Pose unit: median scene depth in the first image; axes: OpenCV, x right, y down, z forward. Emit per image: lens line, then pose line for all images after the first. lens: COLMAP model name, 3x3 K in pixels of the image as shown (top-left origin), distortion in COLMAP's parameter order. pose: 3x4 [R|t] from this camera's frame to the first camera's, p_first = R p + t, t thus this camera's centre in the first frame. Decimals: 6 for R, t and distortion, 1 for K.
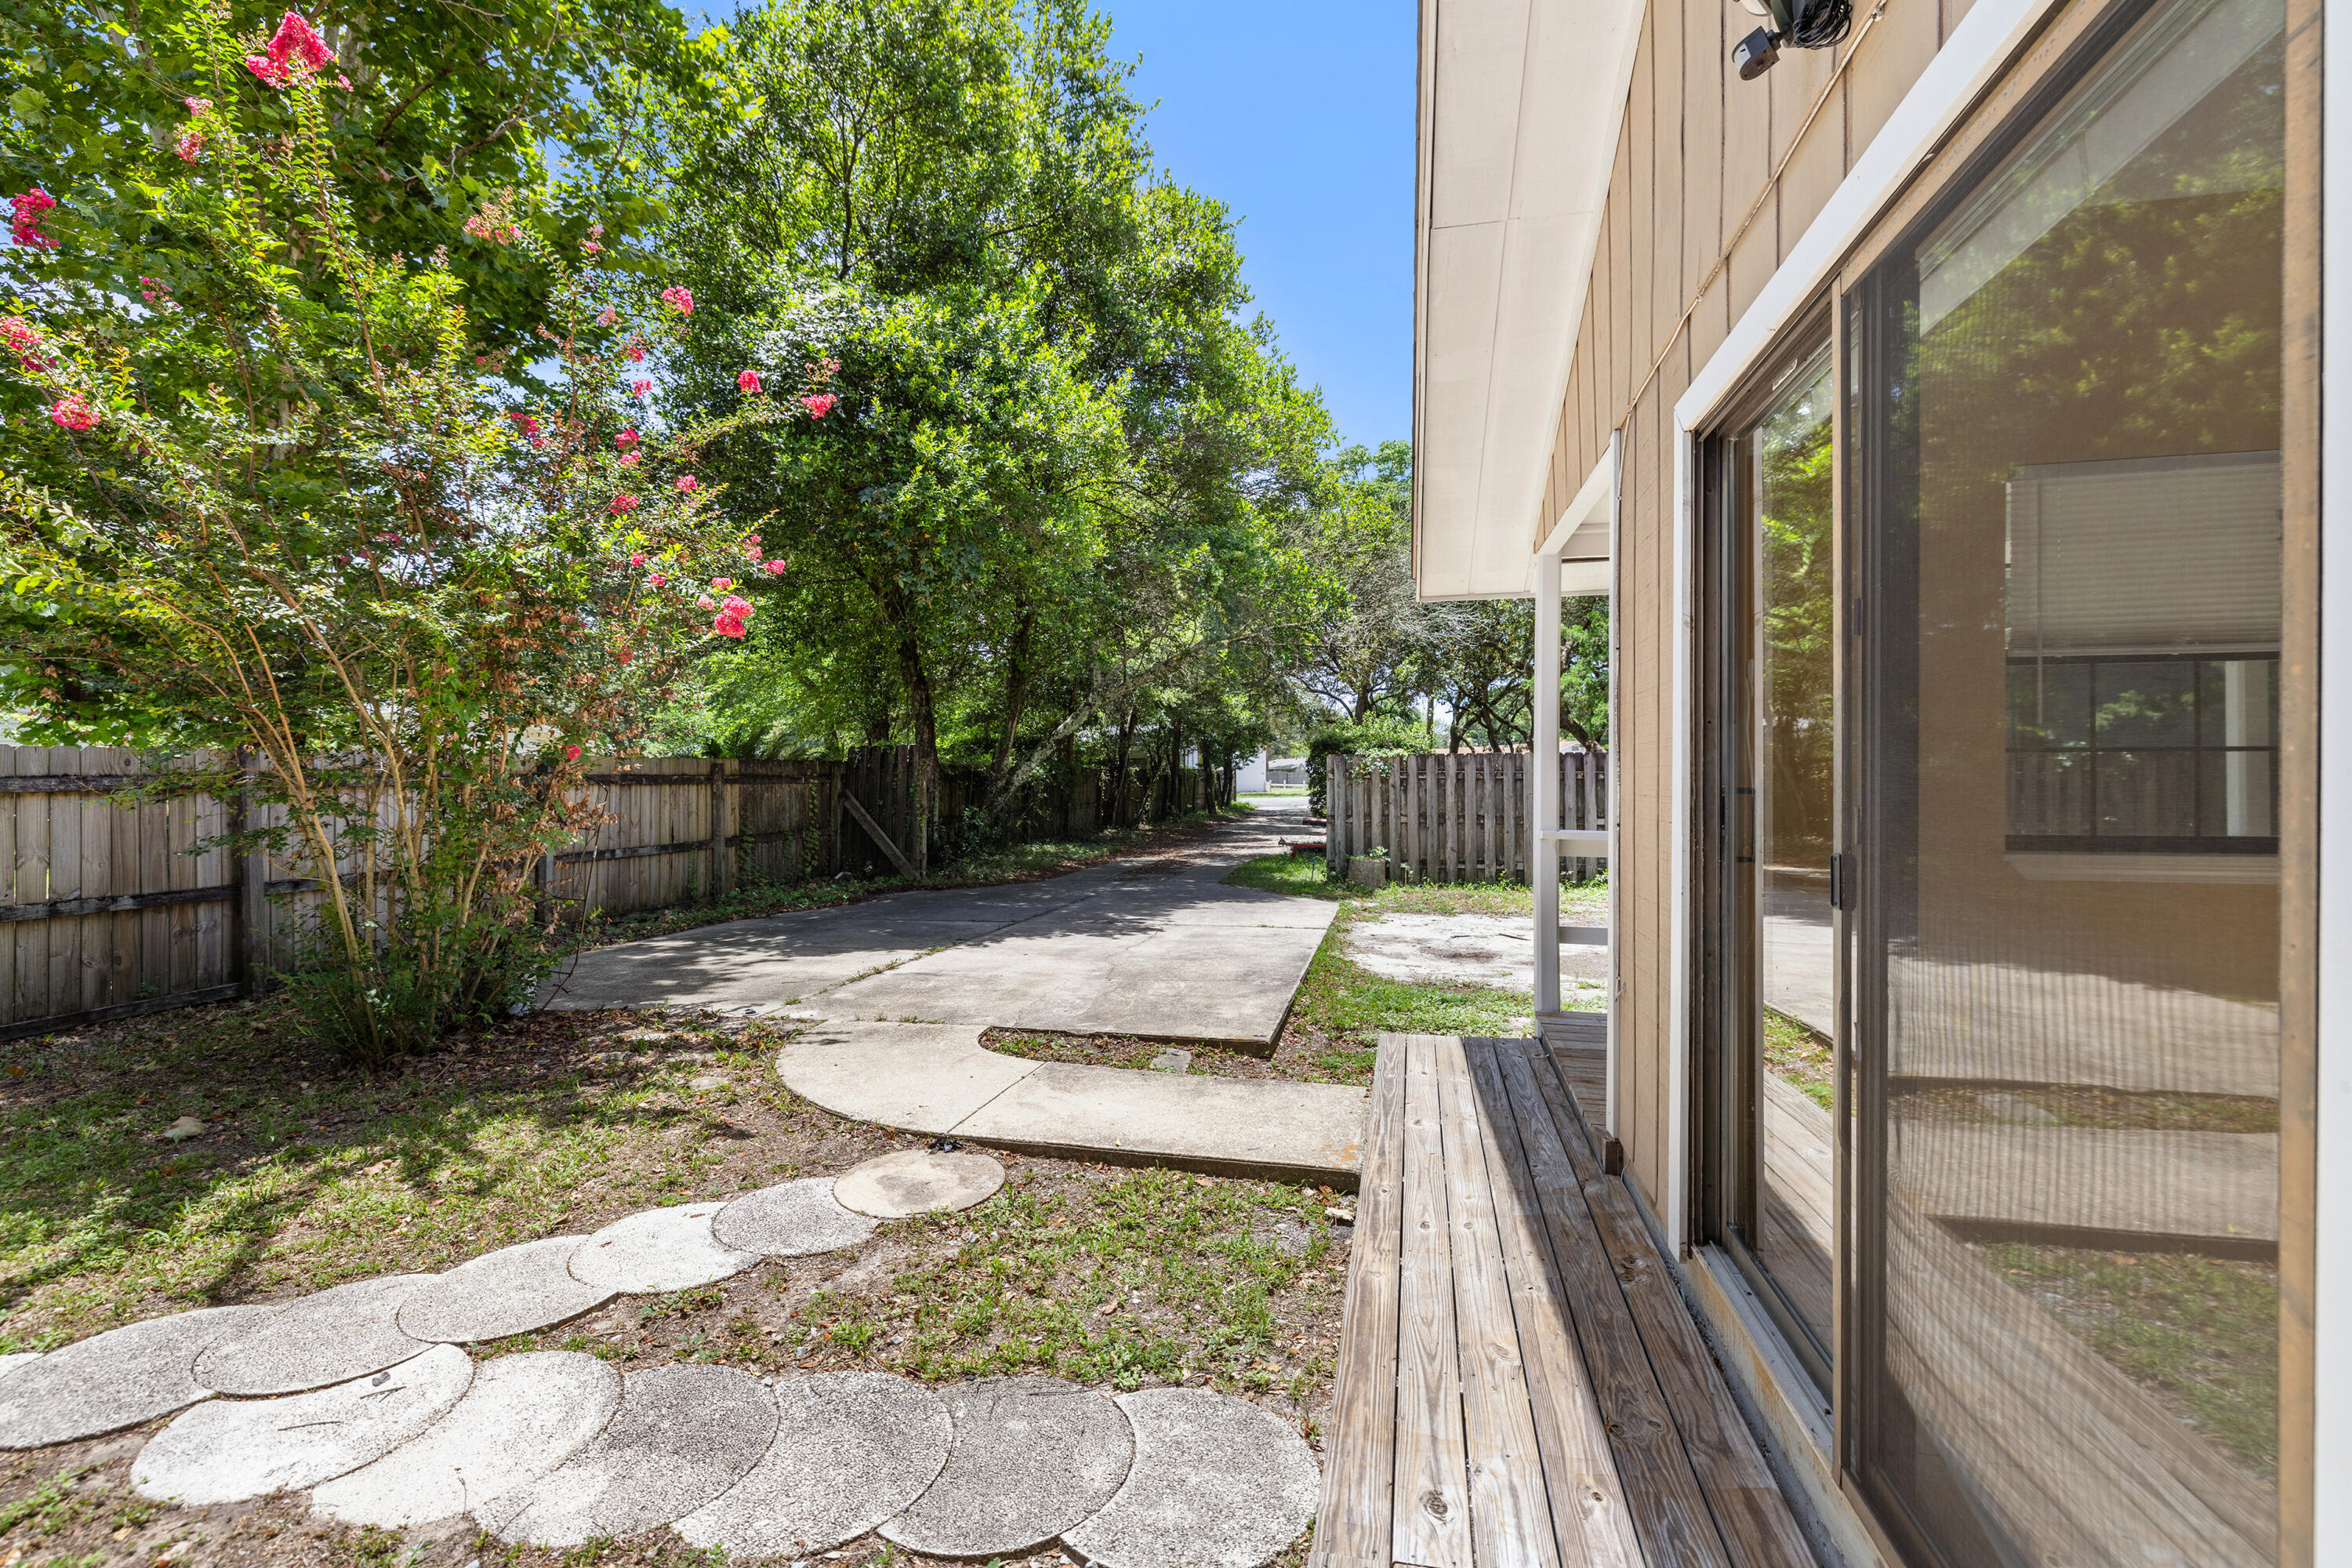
lens RADIAL K [[1011.0, 0, 1180.1], [0, 1011.0, 786.2], [0, 0, 1]] dist [0.002717, 0.000001]
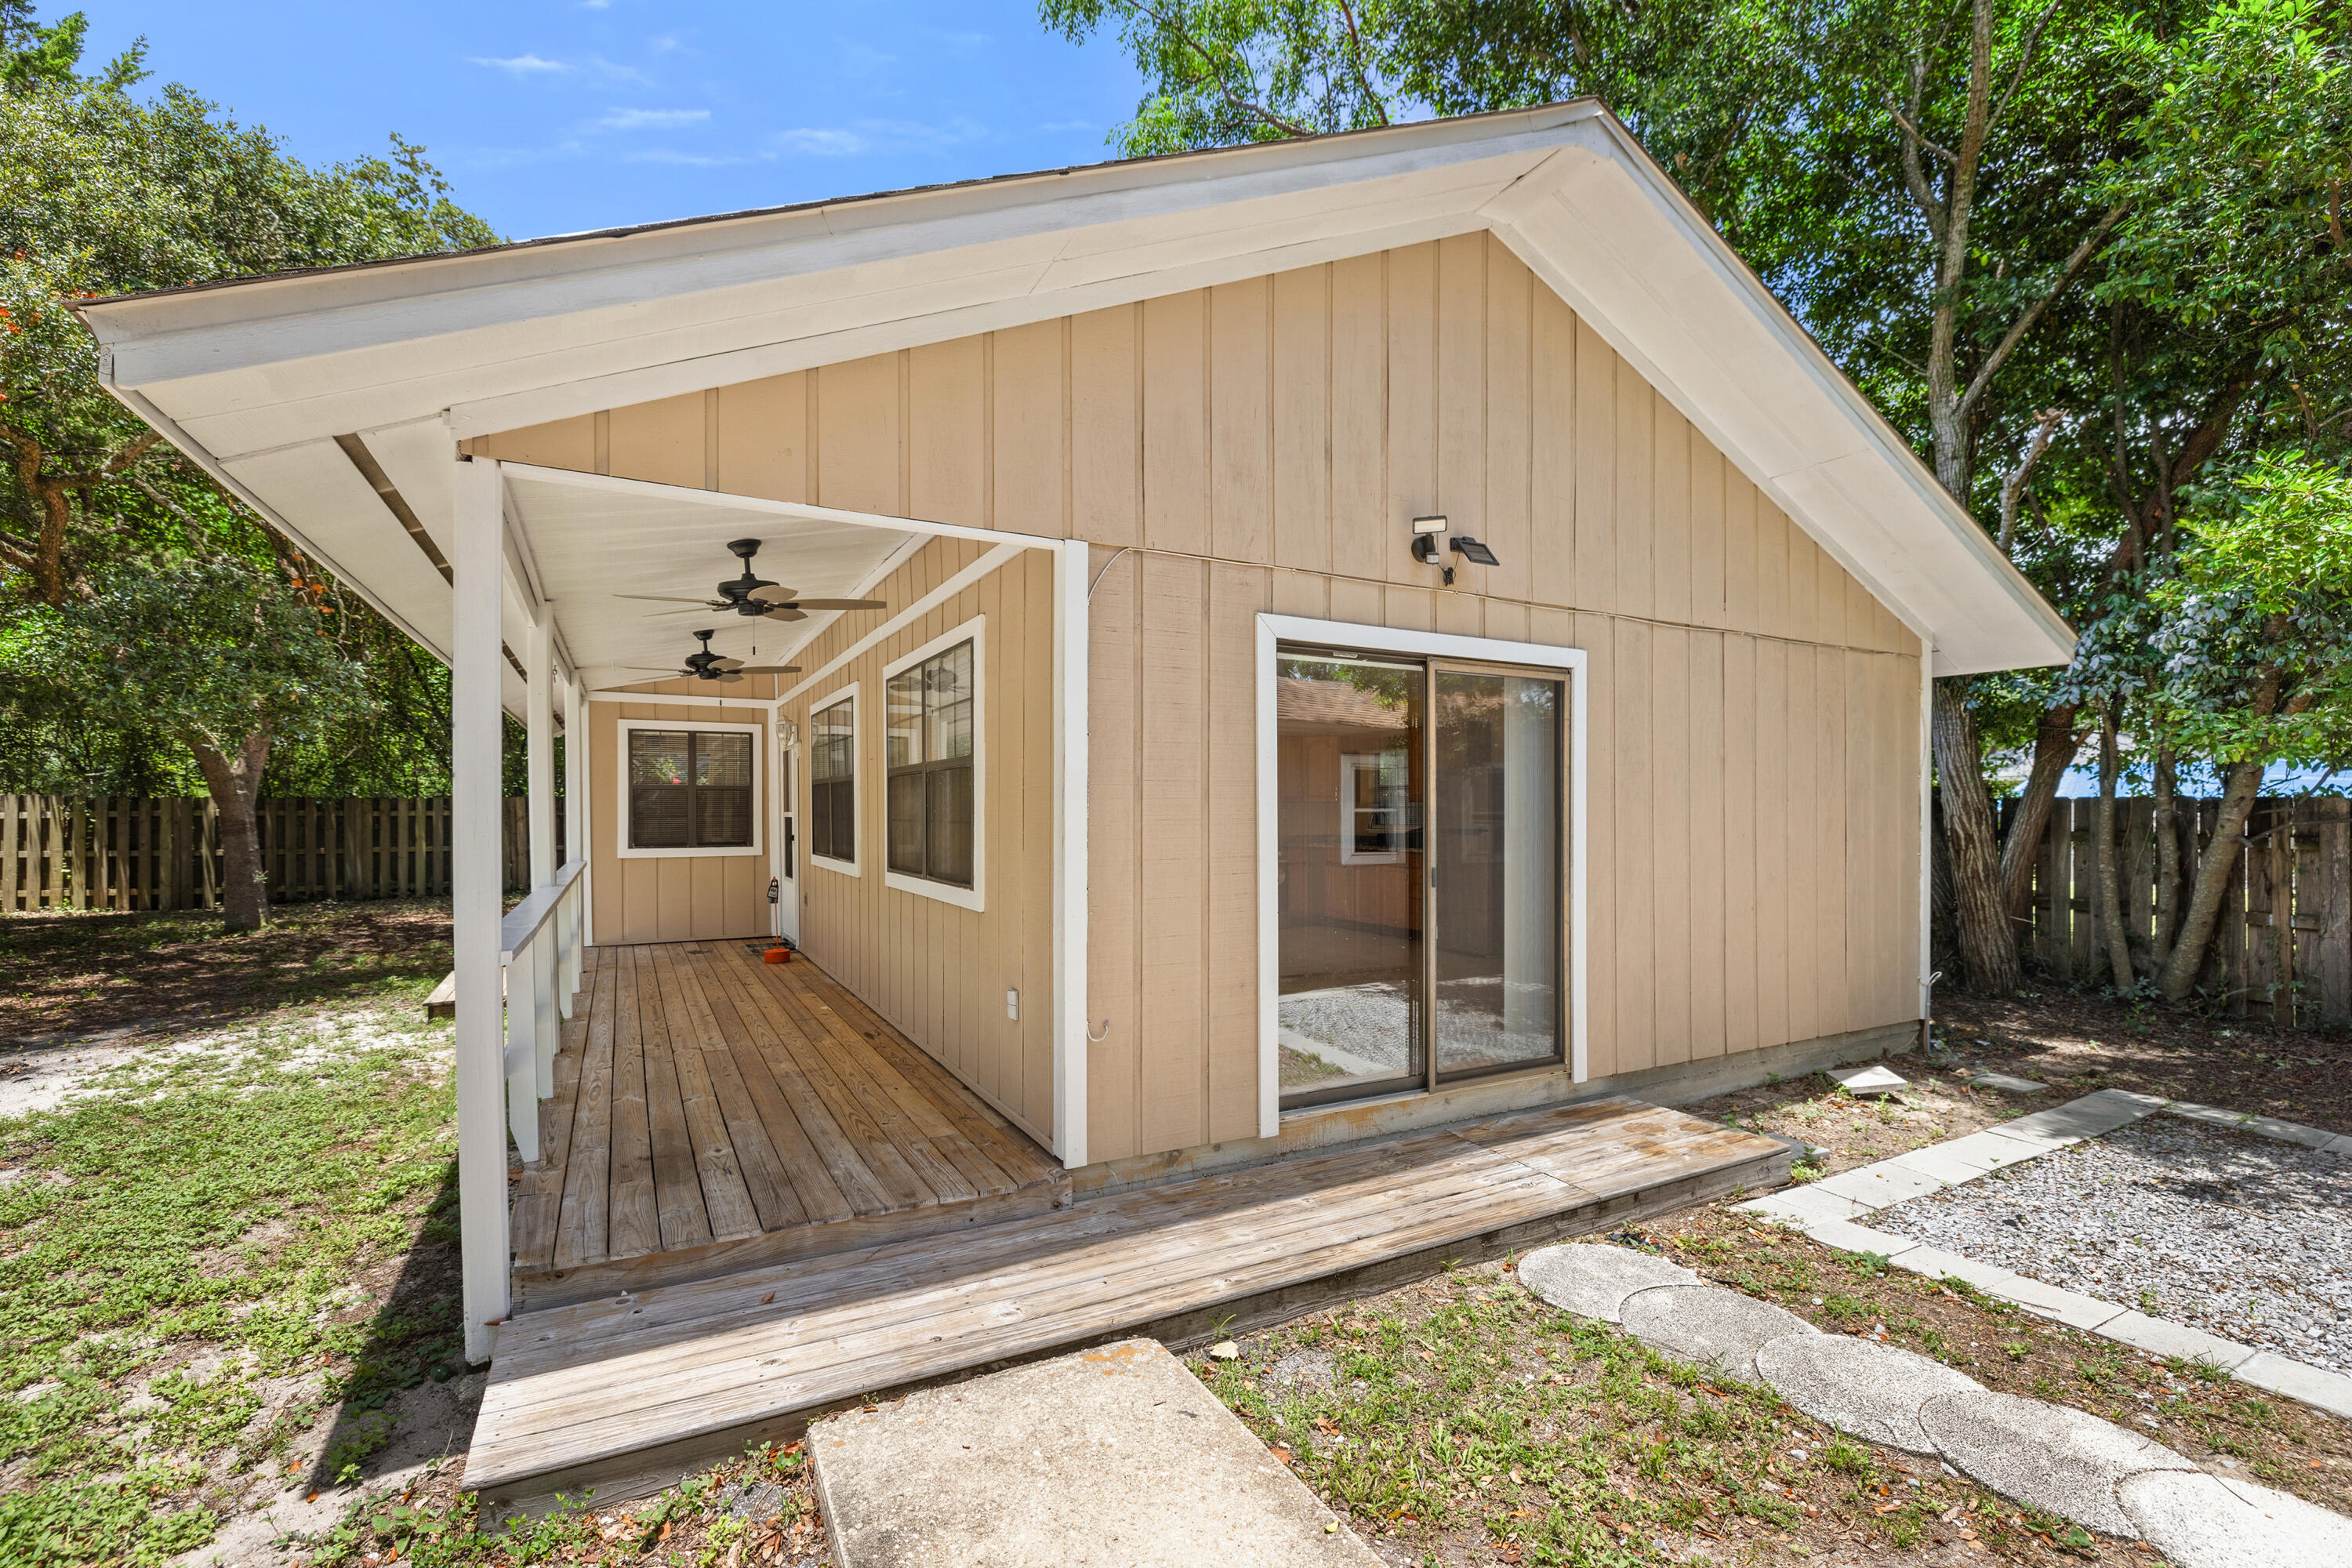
lens RADIAL K [[1011.0, 0, 1182.7], [0, 1011.0, 816.7], [0, 0, 1]] dist [0.002717, 0.000001]
pose [[-0.657241, -0.002271, 0.753677, -0.128276], [0.006801, 0.999937, 0.008943, -0.013751], [-0.753650, 0.011003, -0.657184, 0.428660]]
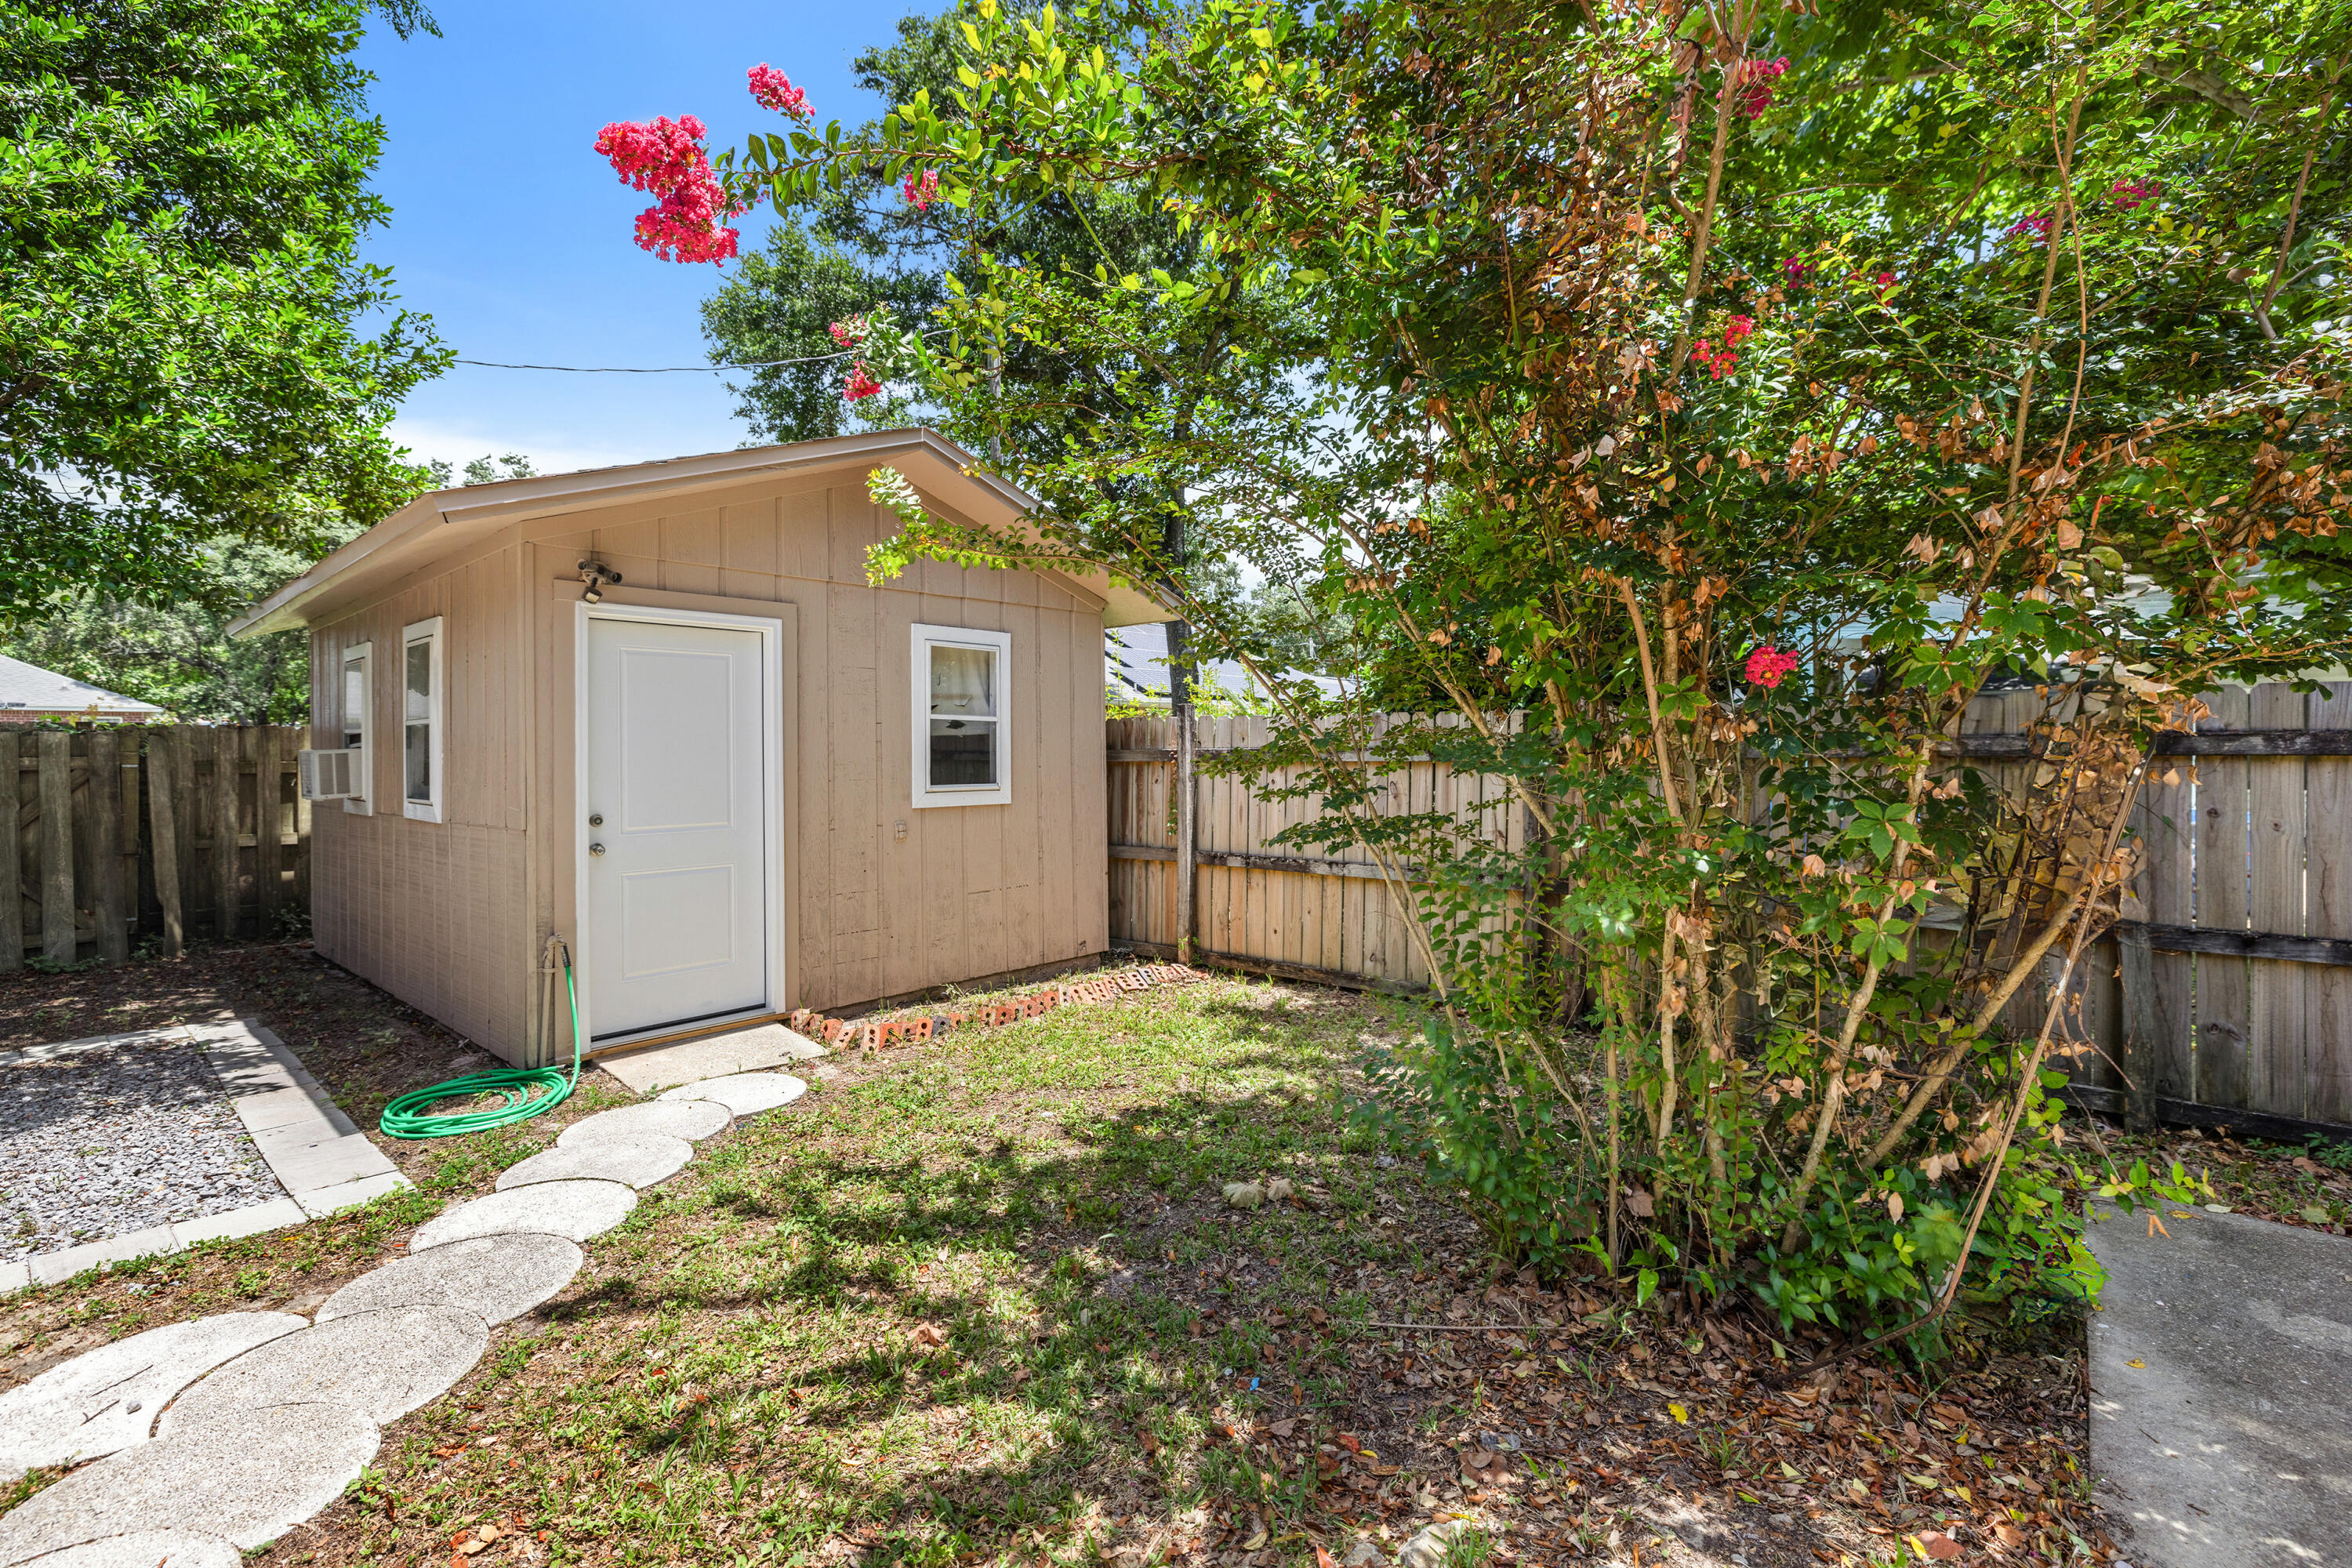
lens RADIAL K [[1053.2, 0, 1167.4], [0, 1053.2, 741.6], [0, 0, 1]] dist [0.000354, -0.000565]
pose [[-0.492866, -0.002149, -0.870103, -0.080250], [-0.002175, 0.999997, -0.001237, -0.003116], [0.870103, 0.001283, -0.492869, 0.434647]]
